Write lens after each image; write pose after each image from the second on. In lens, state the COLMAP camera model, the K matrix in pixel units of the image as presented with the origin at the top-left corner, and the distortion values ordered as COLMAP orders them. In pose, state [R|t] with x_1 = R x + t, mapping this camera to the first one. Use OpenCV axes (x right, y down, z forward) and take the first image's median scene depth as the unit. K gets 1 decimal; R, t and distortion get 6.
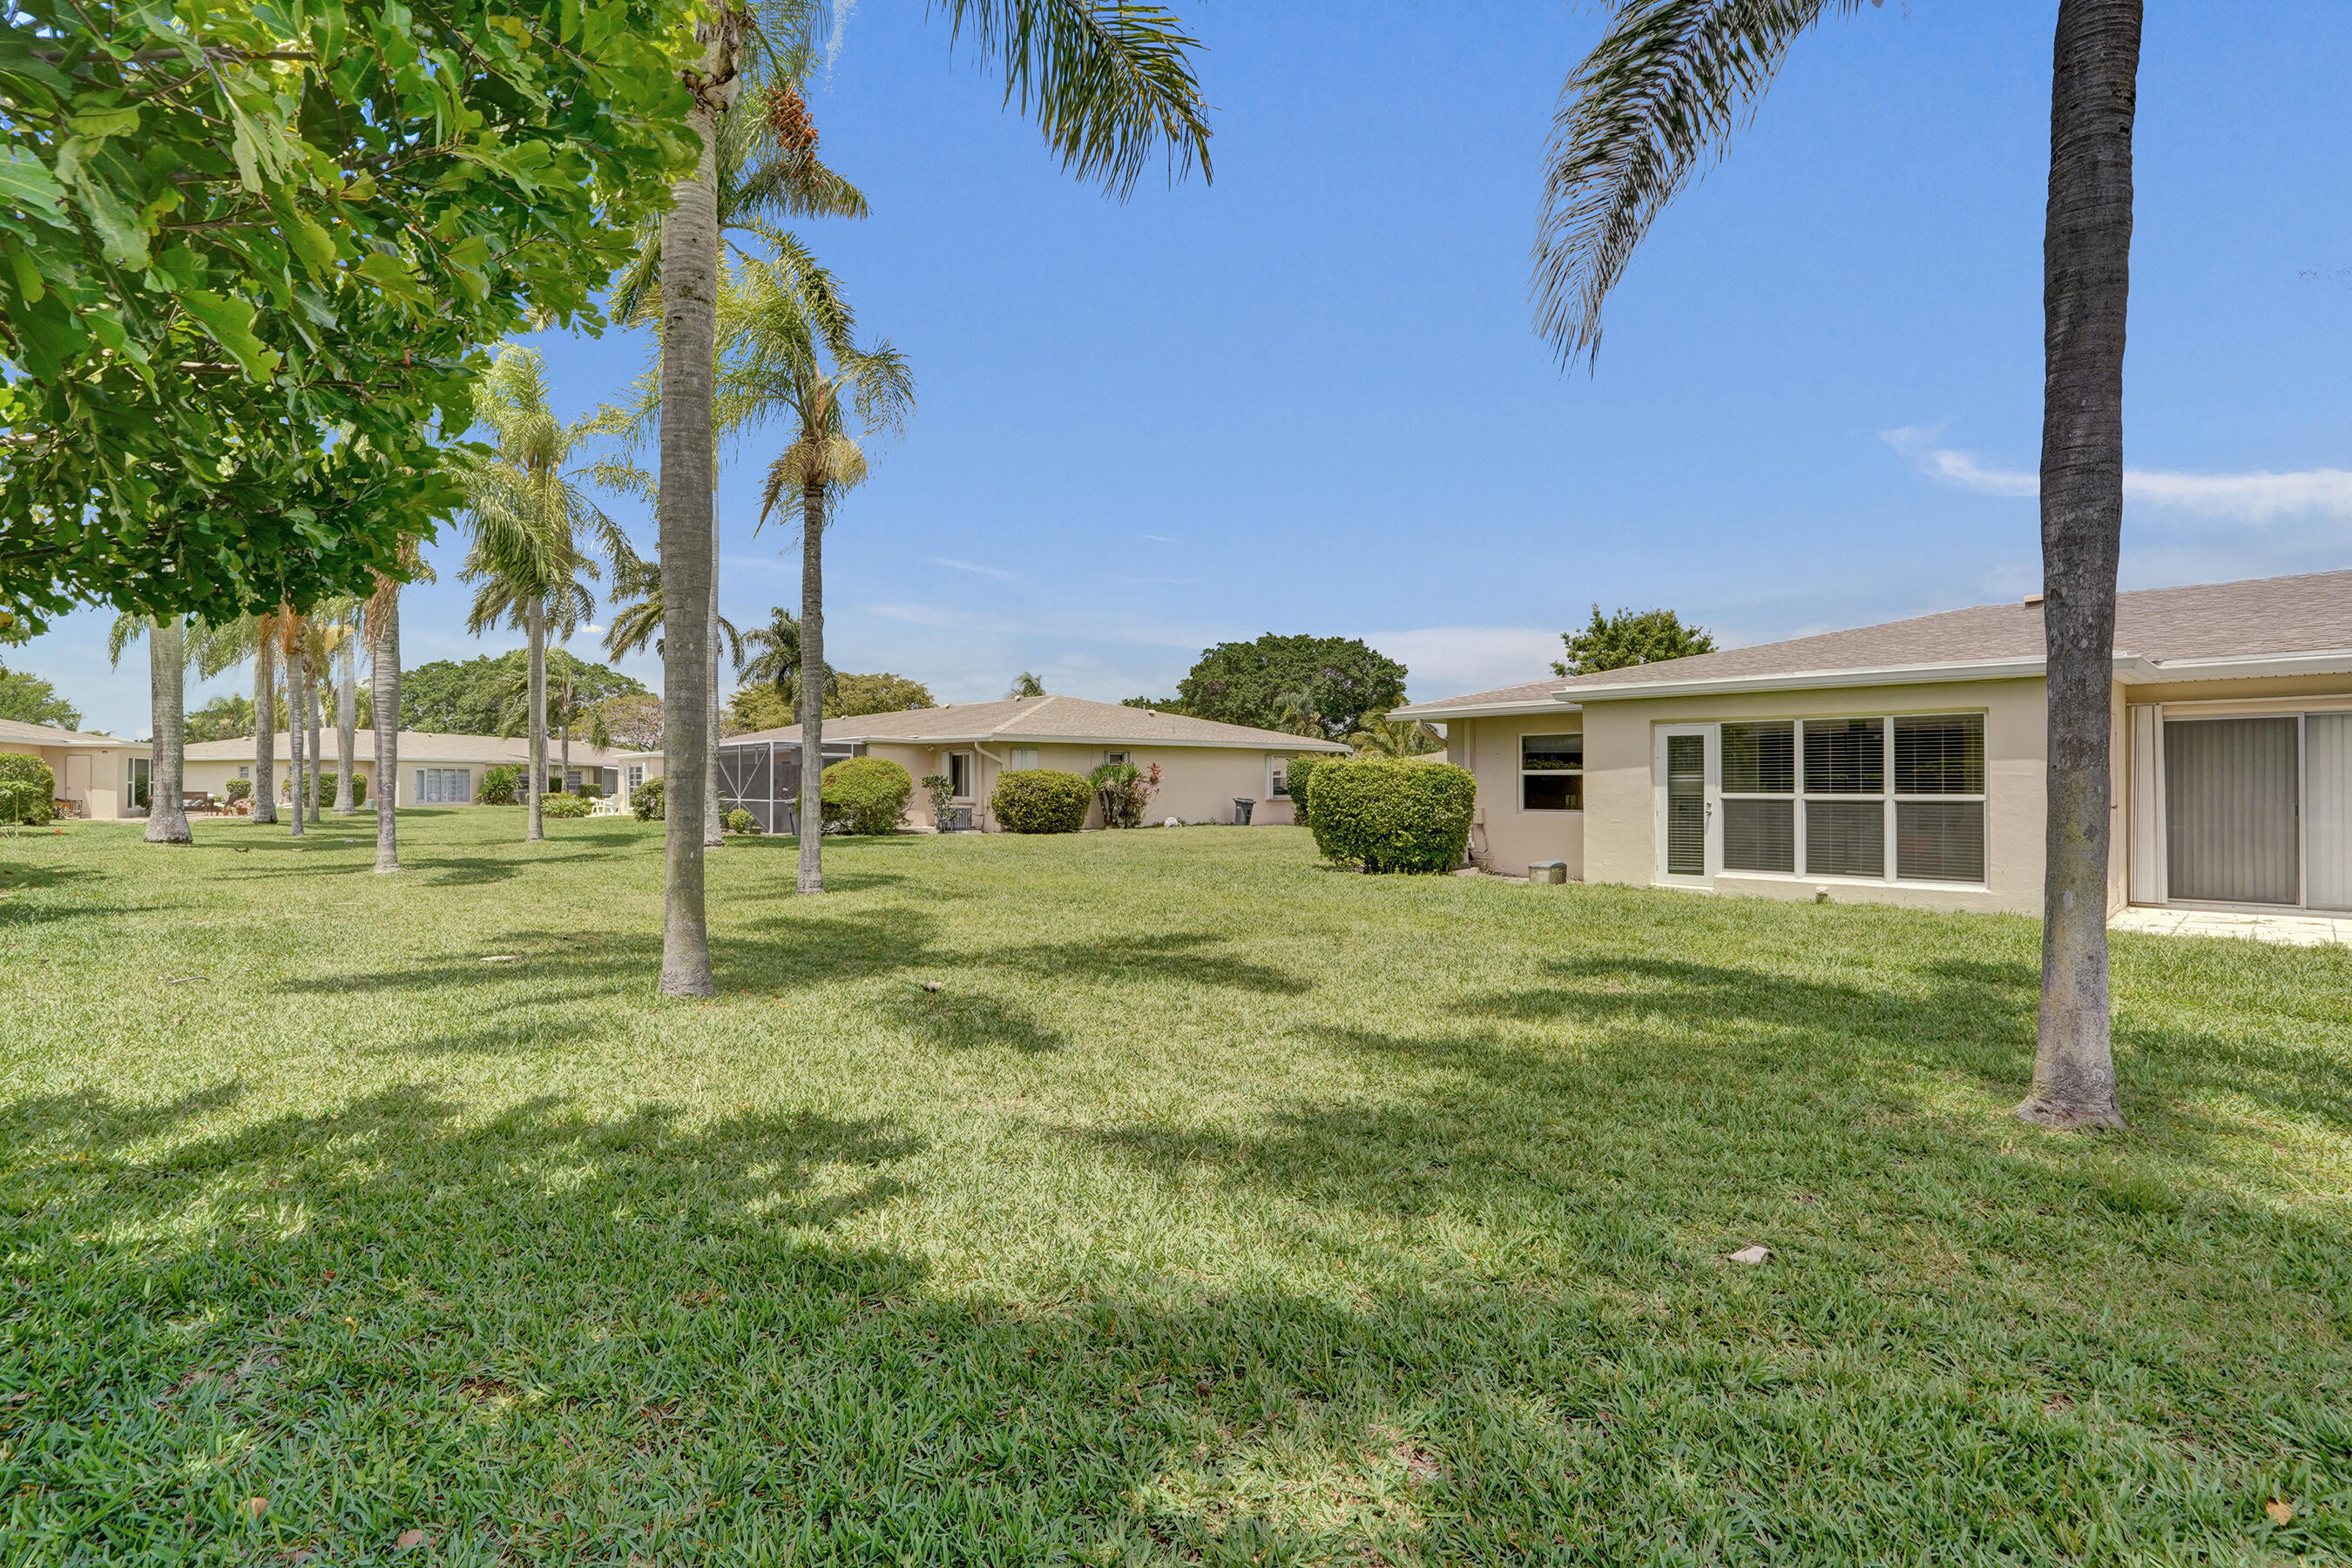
lens RADIAL K [[1093.5, 0, 1184.0], [0, 1093.5, 775.3], [0, 0, 1]] dist [-0.067566, 0.024228]
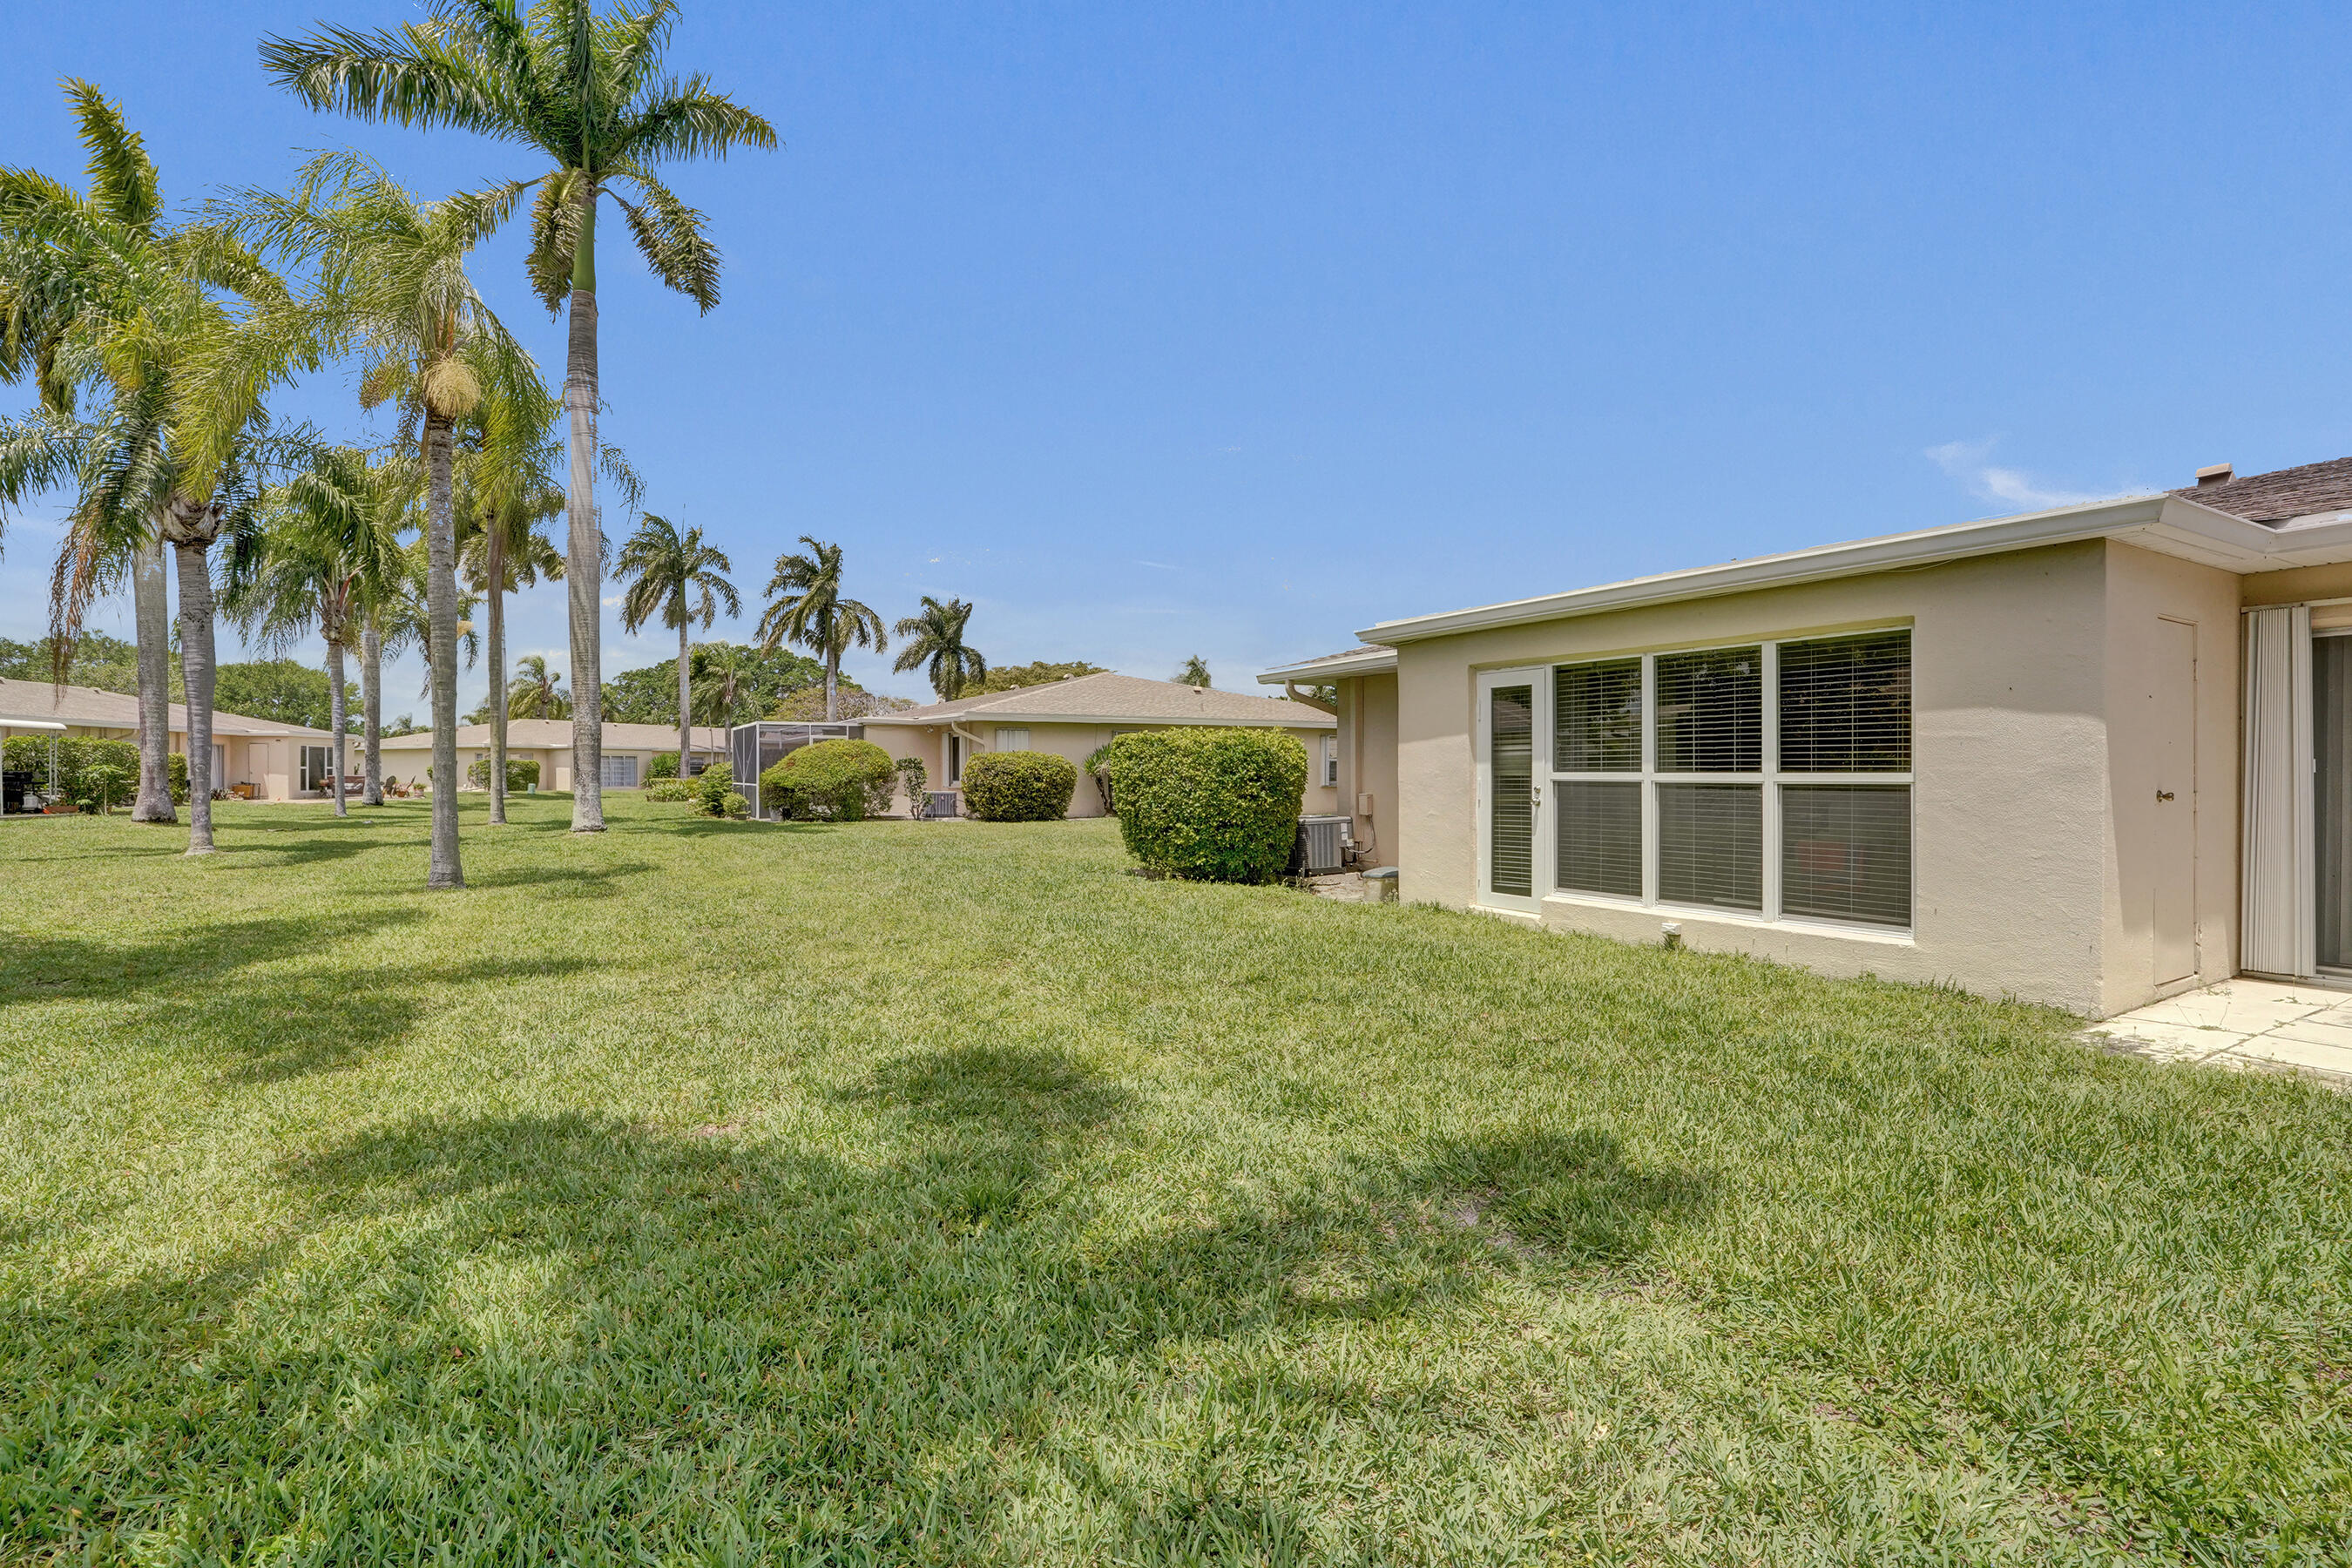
lens RADIAL K [[1093.5, 0, 1187.0], [0, 1093.5, 779.4], [0, 0, 1]] dist [-0.067566, 0.024228]
pose [[0.976979, 0.001497, -0.213331, 0.371642], [0.001645, 0.999893, 0.014547, 0.009666], [0.213330, -0.014563, 0.976872, 0.271555]]
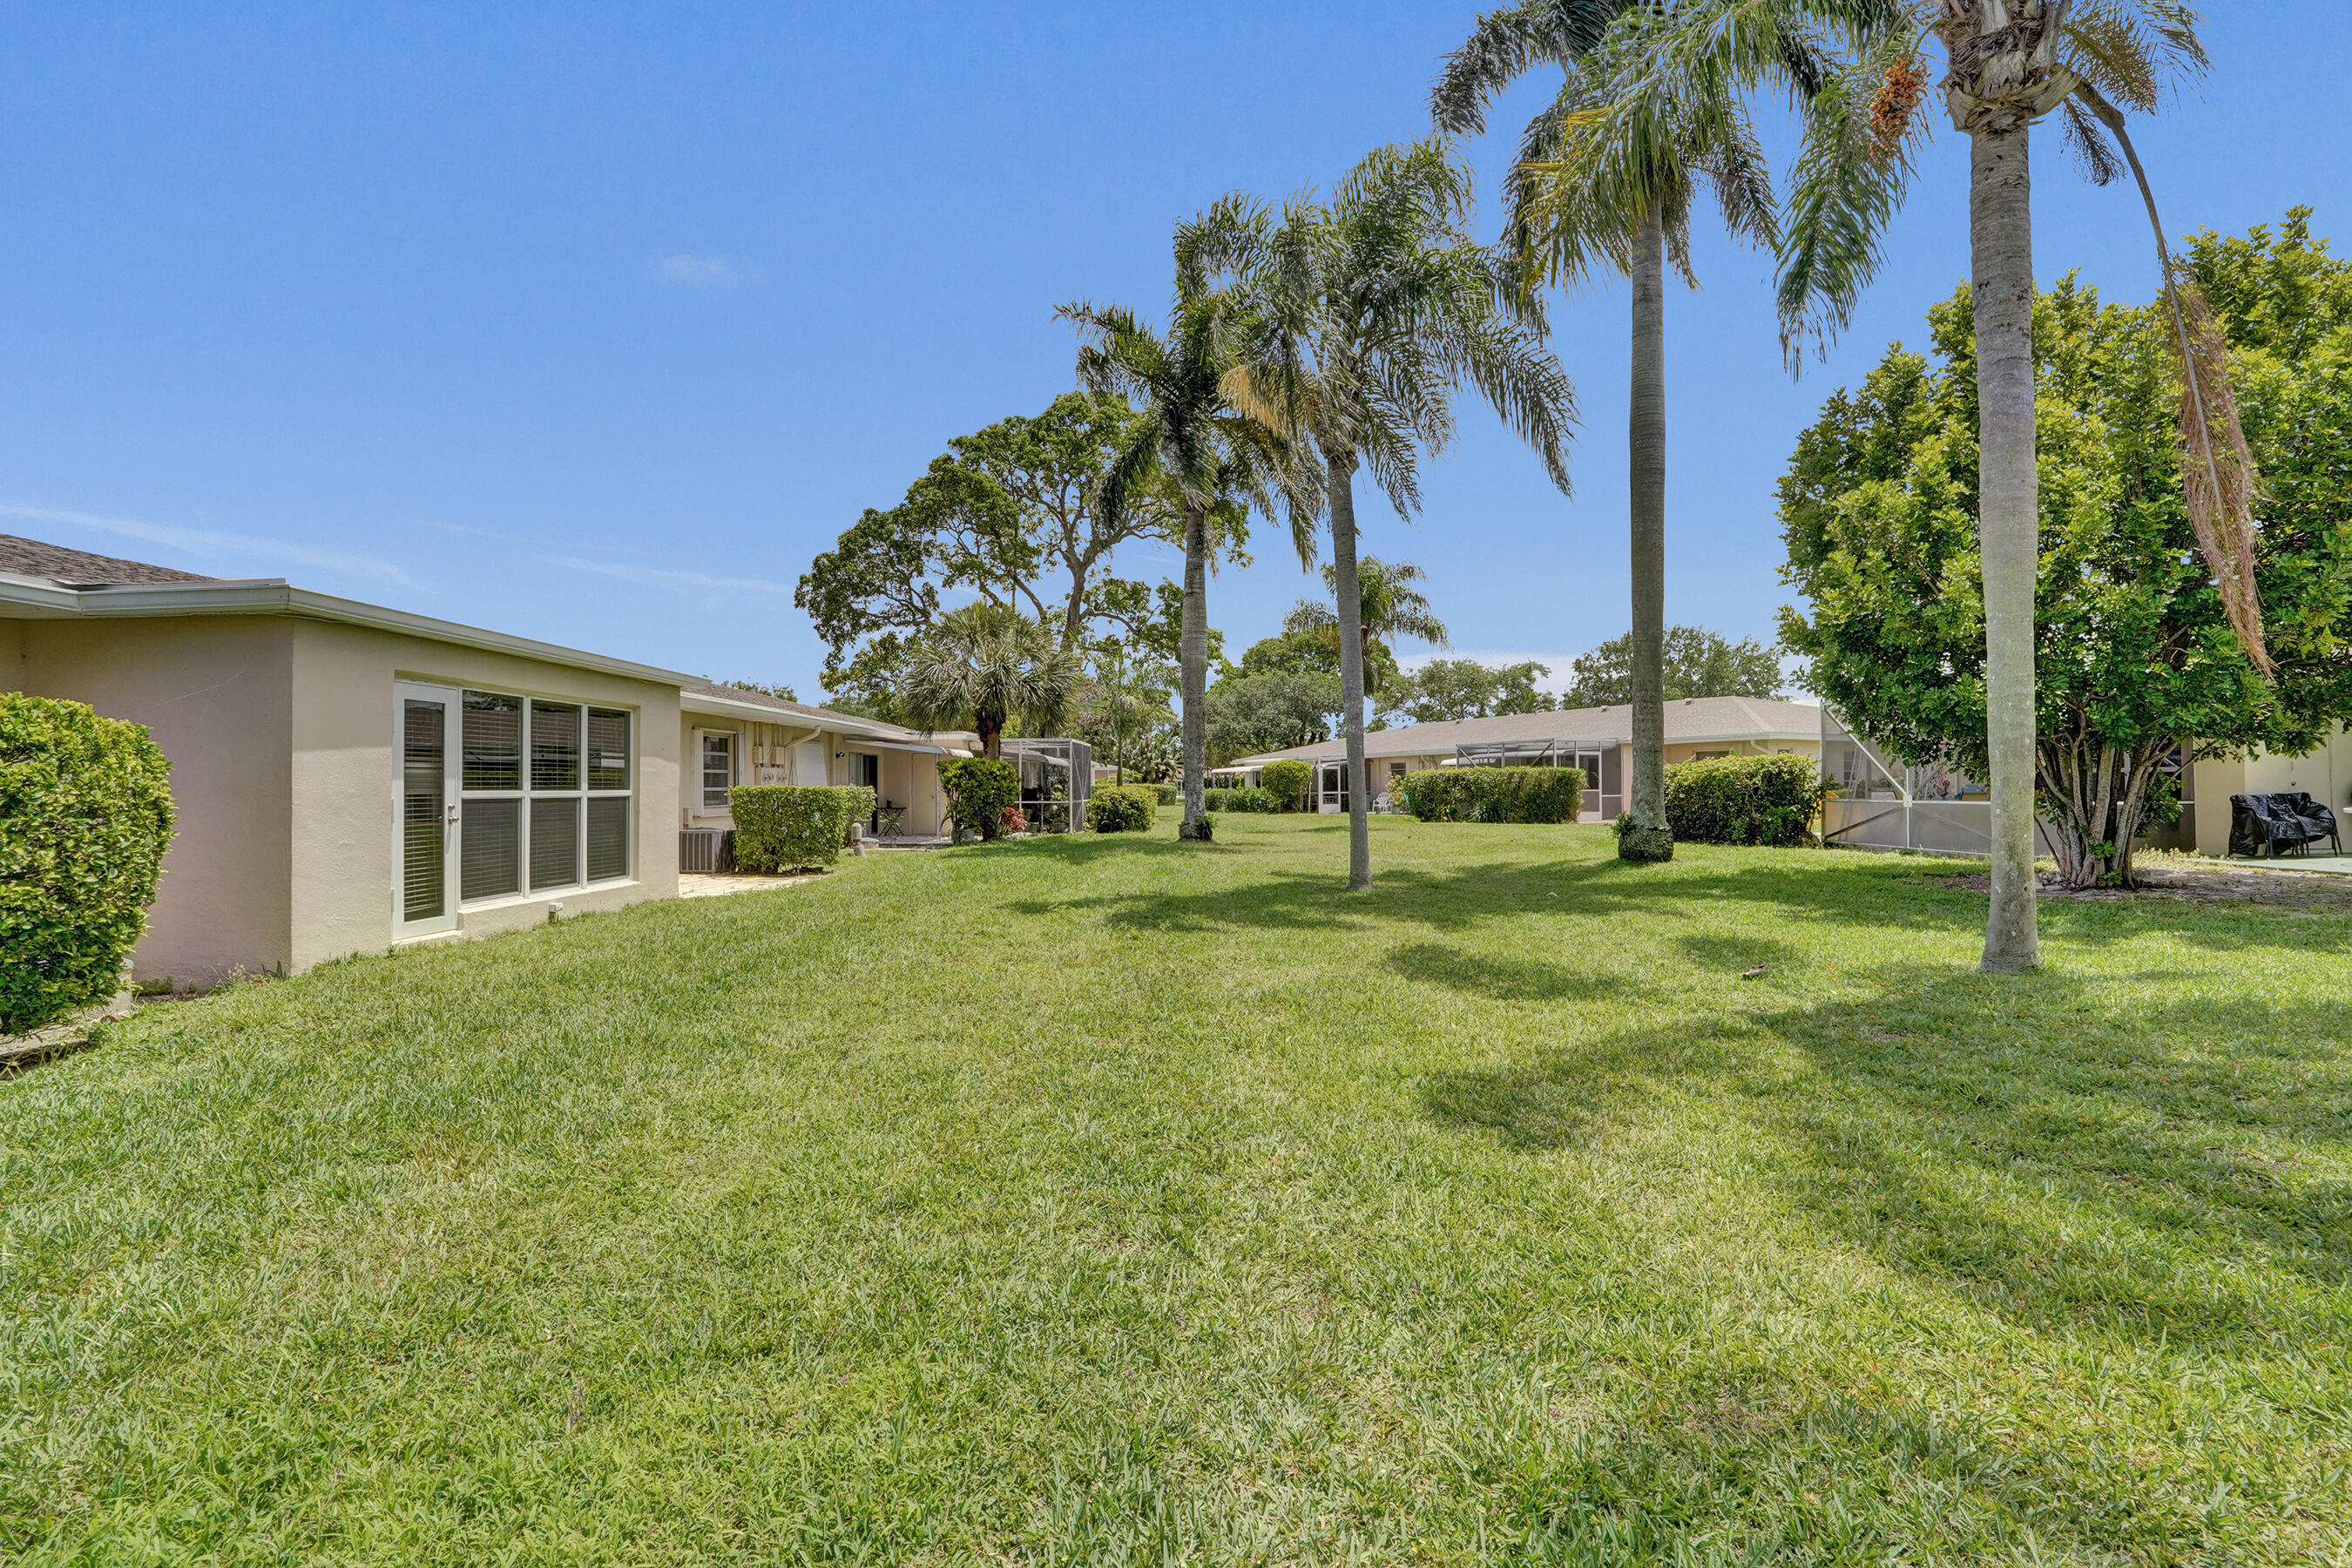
lens RADIAL K [[1093.5, 0, 1166.3], [0, 1093.5, 783.9], [0, 0, 1]] dist [-0.067566, 0.024228]
pose [[-0.714377, 0.002118, 0.699758, -0.260553], [-0.004584, 0.999960, -0.007706, 0.013568], [-0.699746, -0.008713, -0.714338, 1.029538]]
